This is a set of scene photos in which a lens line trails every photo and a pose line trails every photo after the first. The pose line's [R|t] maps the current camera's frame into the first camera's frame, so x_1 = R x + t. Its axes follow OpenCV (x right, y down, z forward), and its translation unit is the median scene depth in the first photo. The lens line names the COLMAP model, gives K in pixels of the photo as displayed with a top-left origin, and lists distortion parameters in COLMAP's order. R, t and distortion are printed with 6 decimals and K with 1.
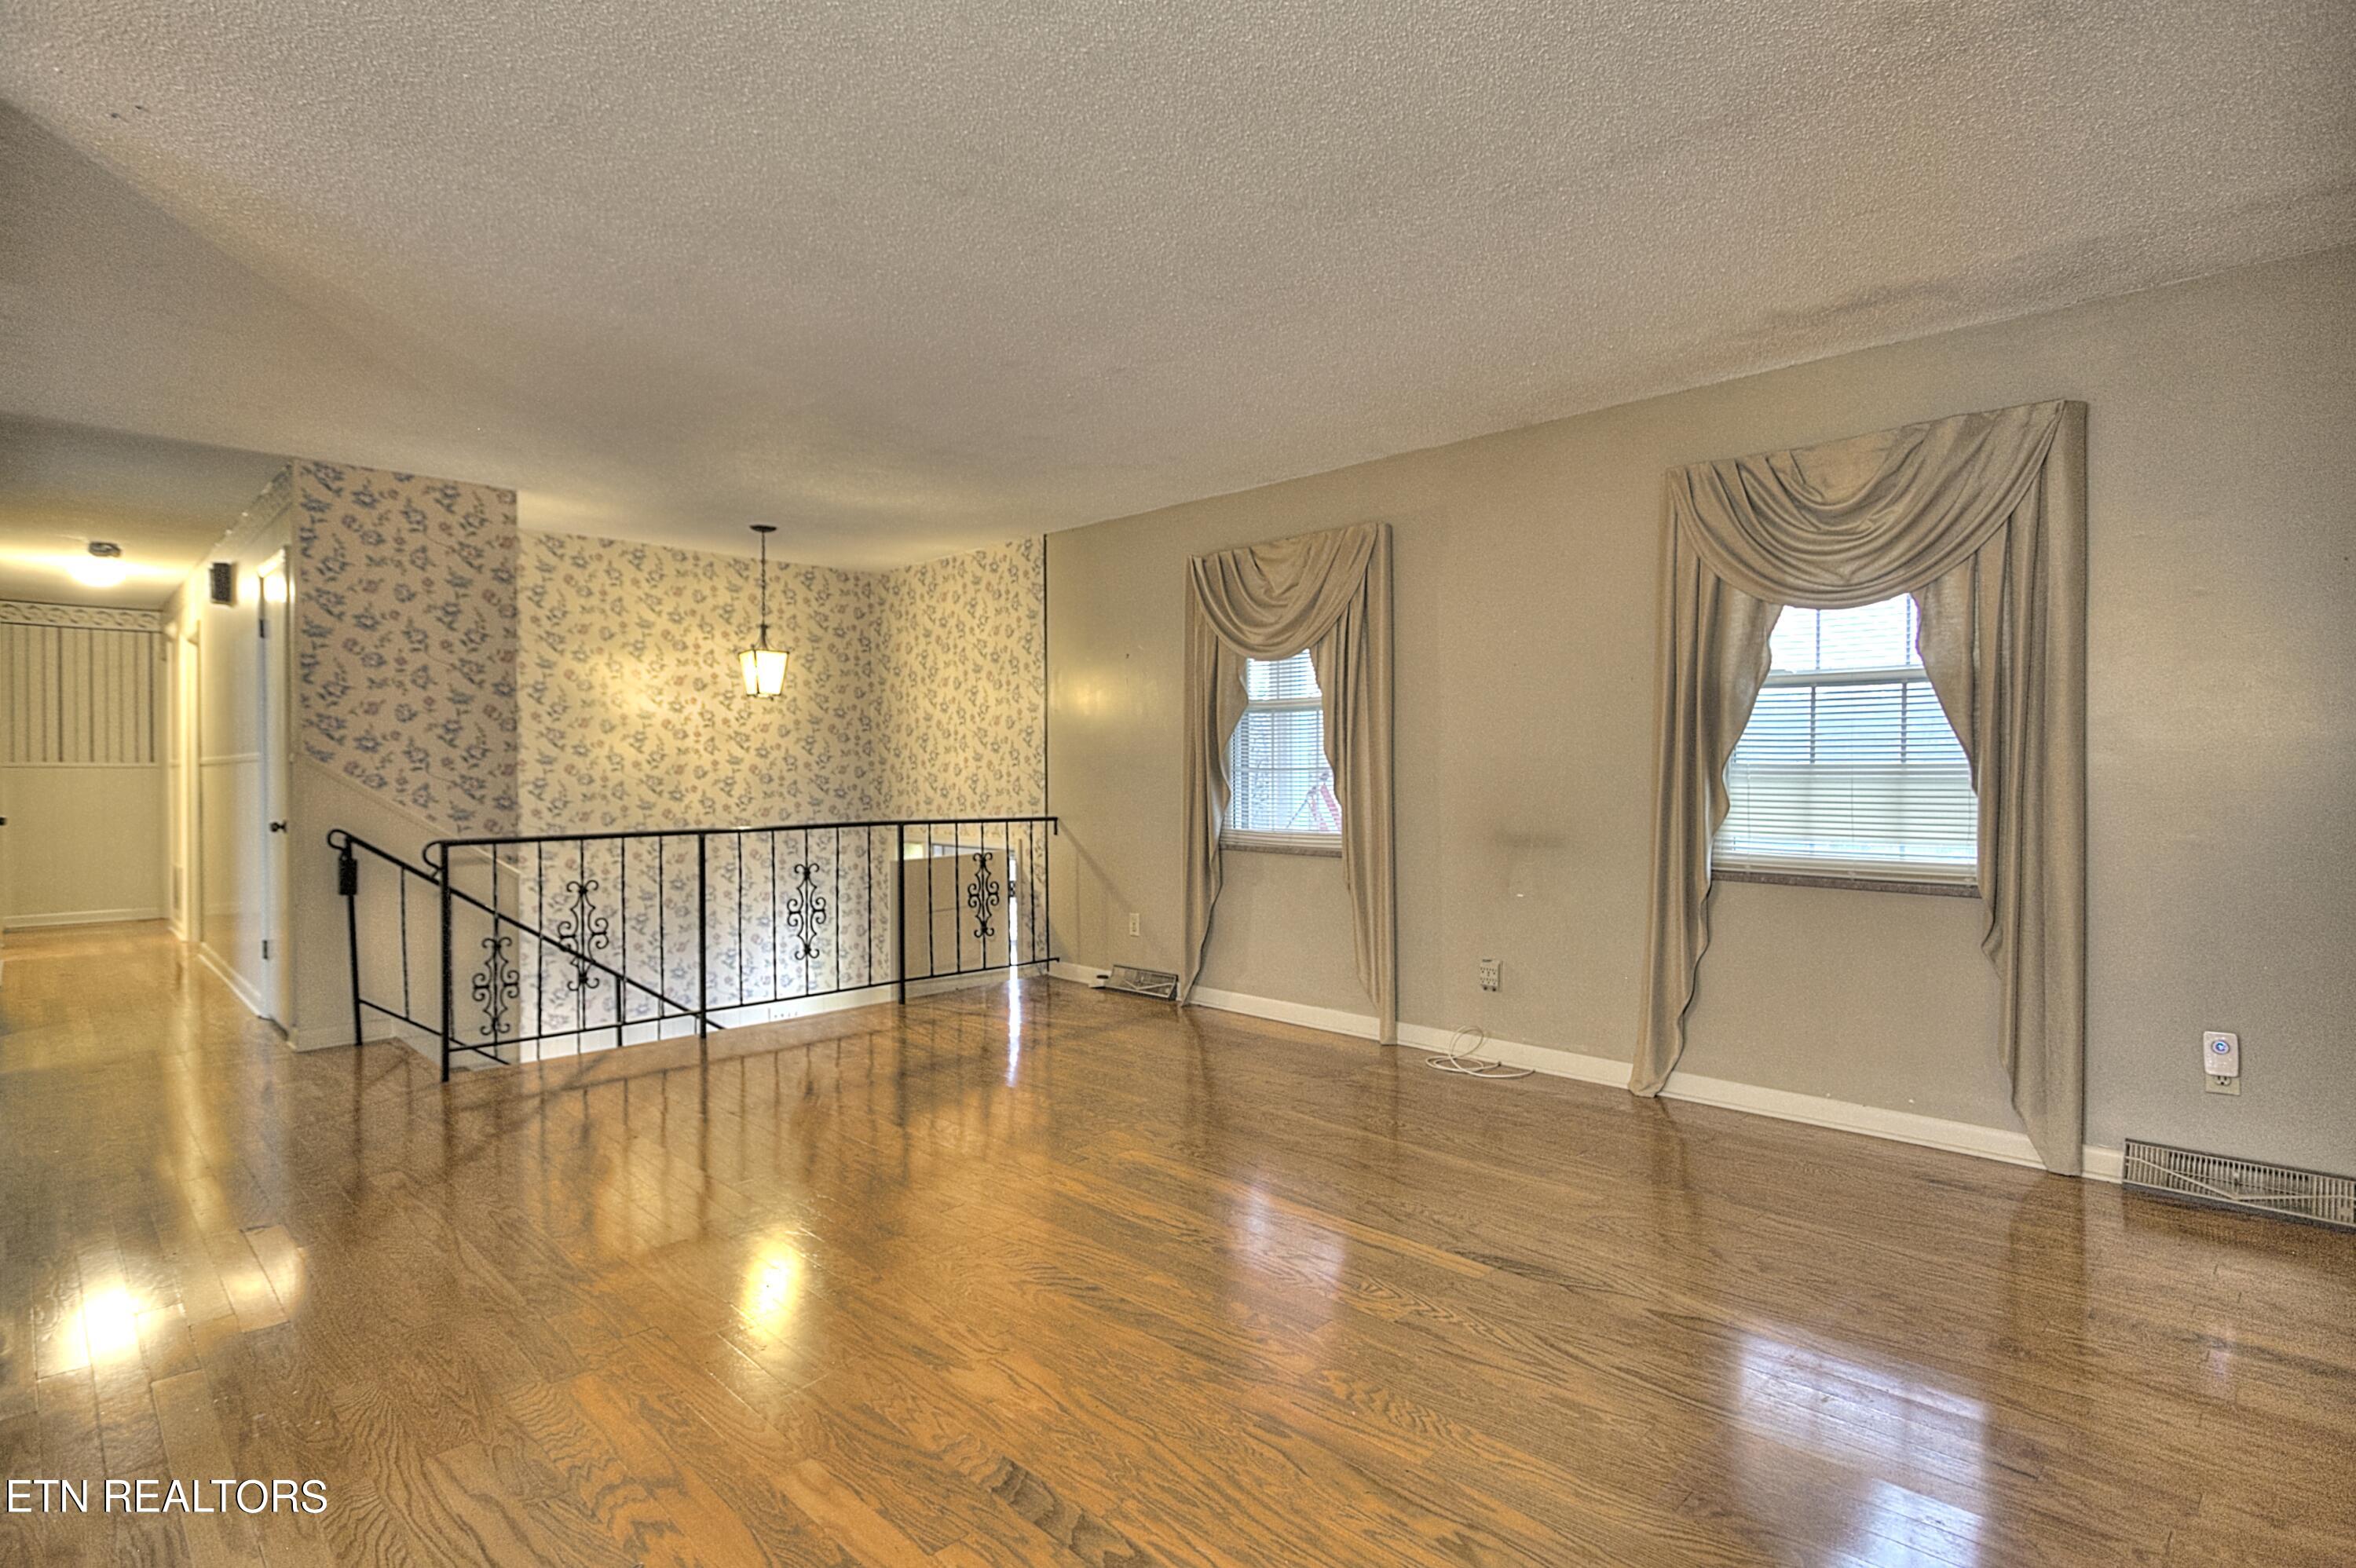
lens RADIAL K [[1136.7, 0, 1176.6], [0, 1136.7, 779.7], [0, 0, 1]] dist [-0.001911, 0.000184]
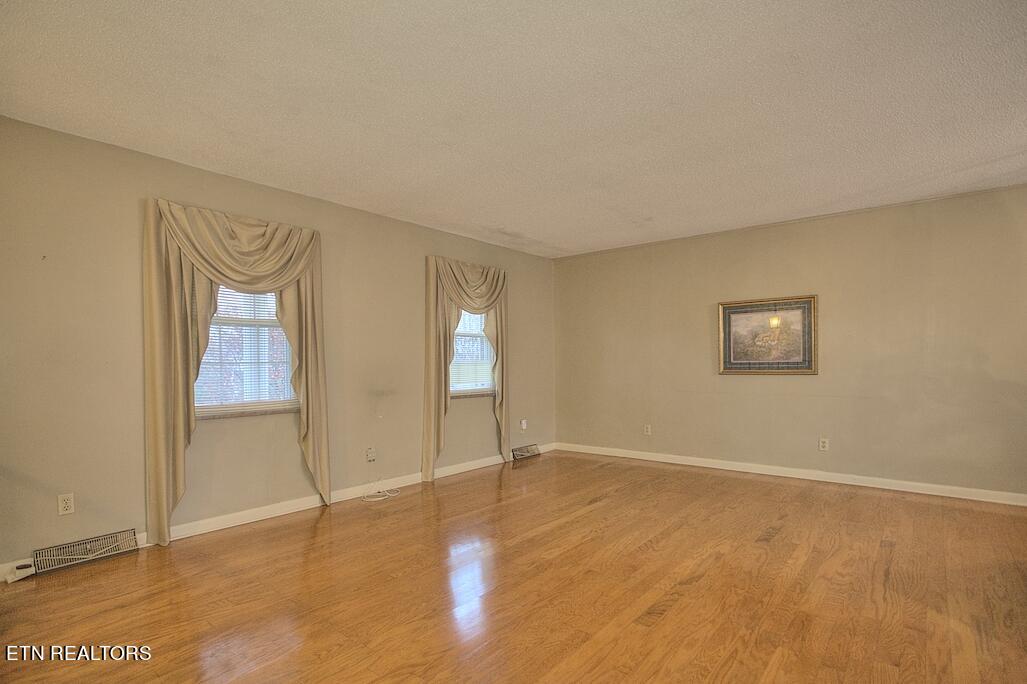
lens RADIAL K [[495.6, 0, 506.2], [0, 495.6, 372.2], [0, 0, 1]] dist [-0.001911, 0.000184]
pose [[-0.053605, -0.001094, 0.998562, -0.668391], [0.028394, 0.999593, 0.002620, 0.014449], [-0.998158, 0.028494, -0.053552, 0.744903]]
